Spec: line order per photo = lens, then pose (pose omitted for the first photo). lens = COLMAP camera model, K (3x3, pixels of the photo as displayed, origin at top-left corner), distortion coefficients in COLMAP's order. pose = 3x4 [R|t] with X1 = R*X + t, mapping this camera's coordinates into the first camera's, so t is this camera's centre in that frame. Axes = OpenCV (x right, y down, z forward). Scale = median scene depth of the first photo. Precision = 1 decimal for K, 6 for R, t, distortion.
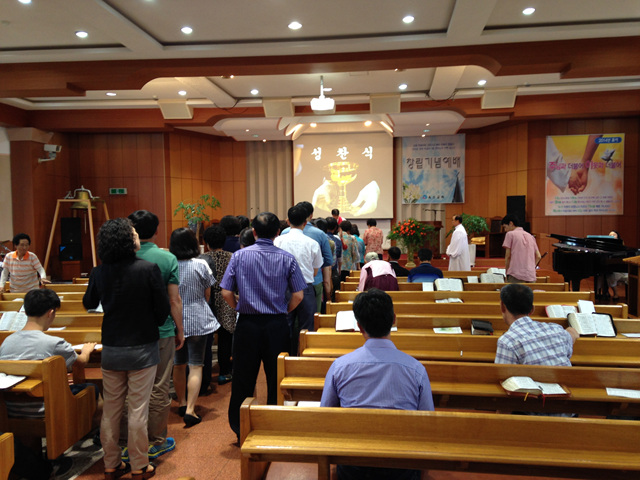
lens RADIAL K [[574.3, 0, 322.4], [0, 574.3, 238.7], [0, 0, 1]] dist [0.182294, -0.226156]
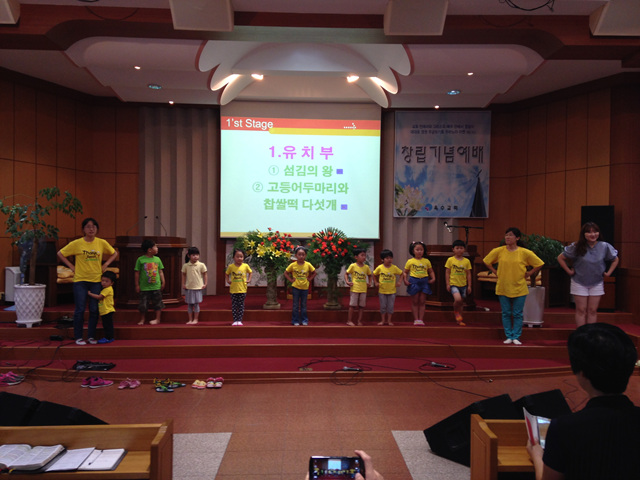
lens RADIAL K [[574.3, 0, 320.5], [0, 574.3, 244.2], [0, 0, 1]] dist [0.182294, -0.226156]
pose [[0.987985, 0.017089, 0.153602, -0.041822], [-0.012703, 0.999484, -0.029488, -0.011846], [-0.154027, 0.027183, 0.987693, 0.418721]]
